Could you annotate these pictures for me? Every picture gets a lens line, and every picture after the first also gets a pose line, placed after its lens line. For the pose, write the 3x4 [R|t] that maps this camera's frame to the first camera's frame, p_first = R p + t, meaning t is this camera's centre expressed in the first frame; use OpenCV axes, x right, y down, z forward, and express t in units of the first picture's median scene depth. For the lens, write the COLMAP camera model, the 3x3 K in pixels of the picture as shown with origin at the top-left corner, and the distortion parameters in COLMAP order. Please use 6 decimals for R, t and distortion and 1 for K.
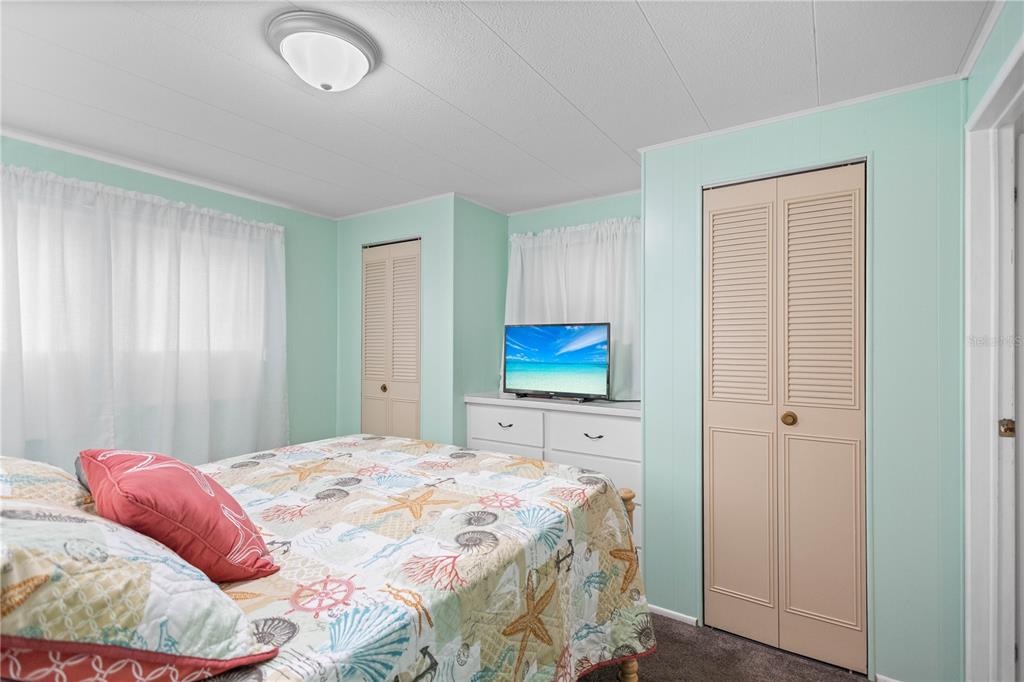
lens RADIAL K [[486.2, 0, 510.3], [0, 486.2, 343.2], [0, 0, 1]] dist [0.007145, 0.000008]
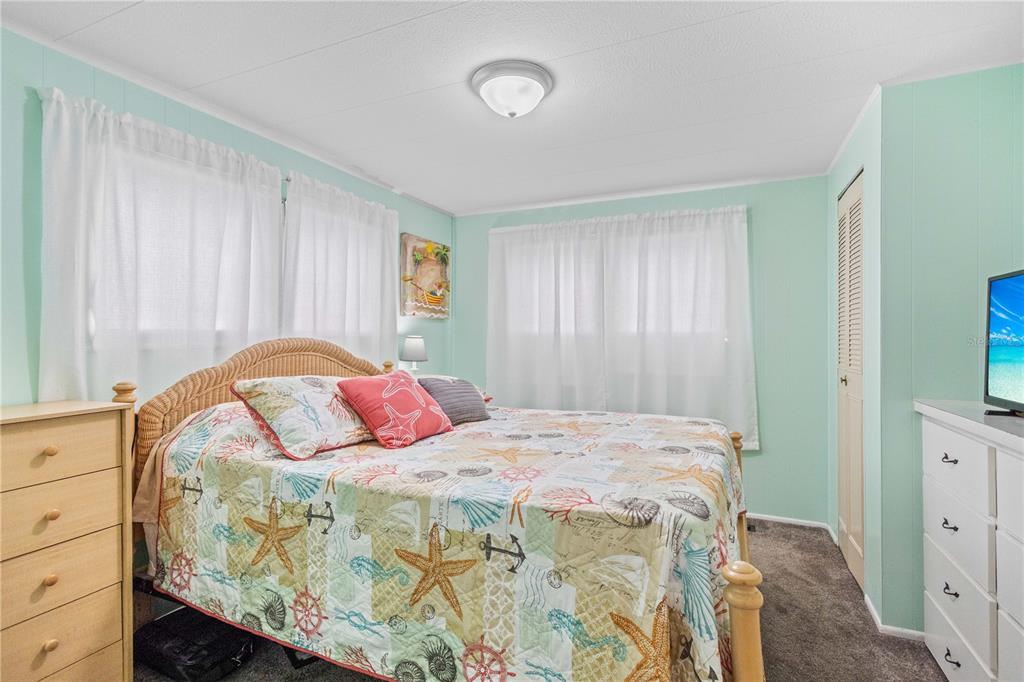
lens RADIAL K [[486.2, 0, 510.9], [0, 486.2, 341.6], [0, 0, 1]] dist [0.007145, 0.000008]
pose [[0.152943, -0.000035, -0.988235, 0.797669], [0.001542, 0.999999, 0.000203, 0.061690], [0.988234, -0.001555, 0.152943, 0.737731]]
